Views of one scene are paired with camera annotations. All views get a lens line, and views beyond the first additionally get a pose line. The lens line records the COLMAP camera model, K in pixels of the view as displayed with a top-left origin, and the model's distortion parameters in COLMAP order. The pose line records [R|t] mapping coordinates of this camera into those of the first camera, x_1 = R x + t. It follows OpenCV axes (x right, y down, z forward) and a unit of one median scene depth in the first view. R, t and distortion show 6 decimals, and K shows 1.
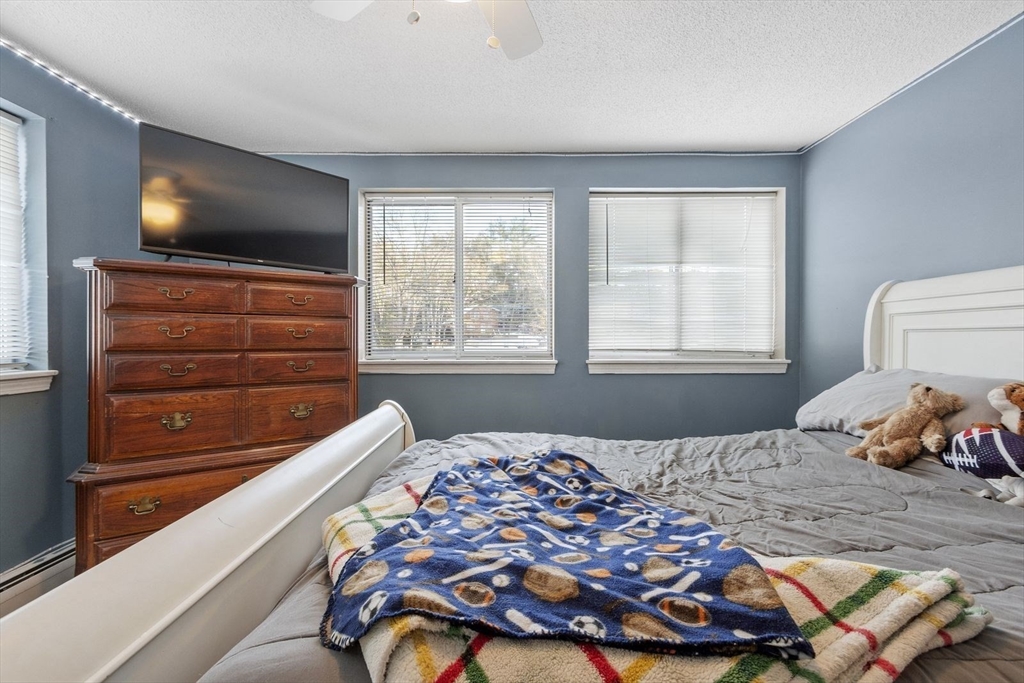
lens RADIAL K [[456.2, 0, 512.7], [0, 456.2, 340.4], [0, 0, 1]] dist [-0.001491, -0.000151]
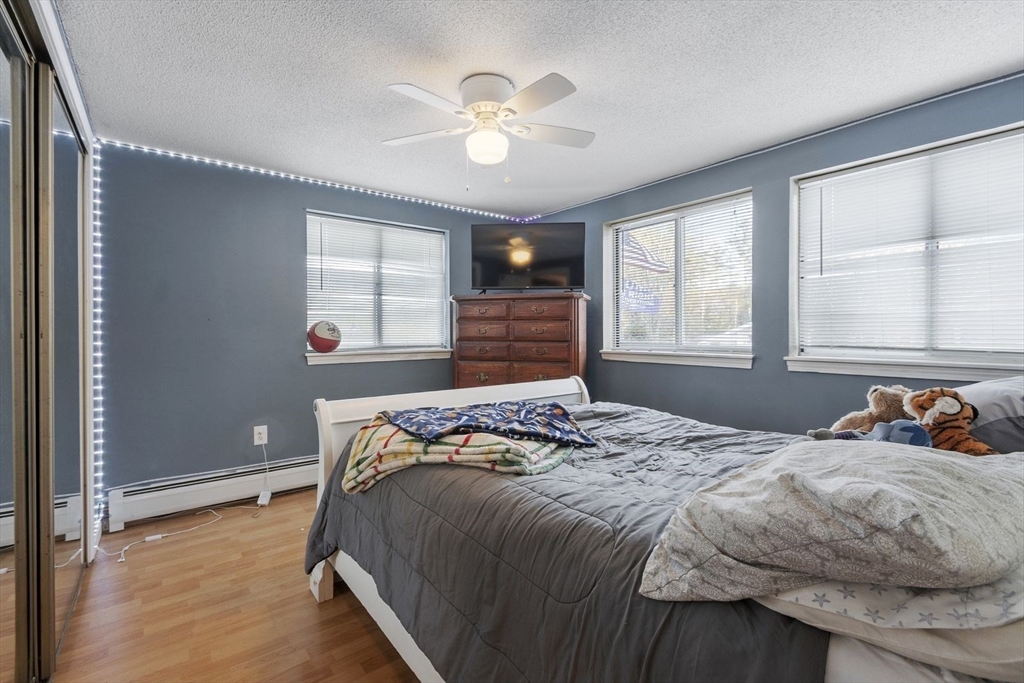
lens RADIAL K [[456.2, 0, 512.0], [0, 456.2, 335.2], [0, 0, 1]] dist [-0.001491, -0.000151]
pose [[0.613096, 0.006414, -0.789983, 0.571483], [0.000224, 0.999966, 0.008292, -0.010588], [0.790009, -0.005261, 0.613073, -0.054392]]
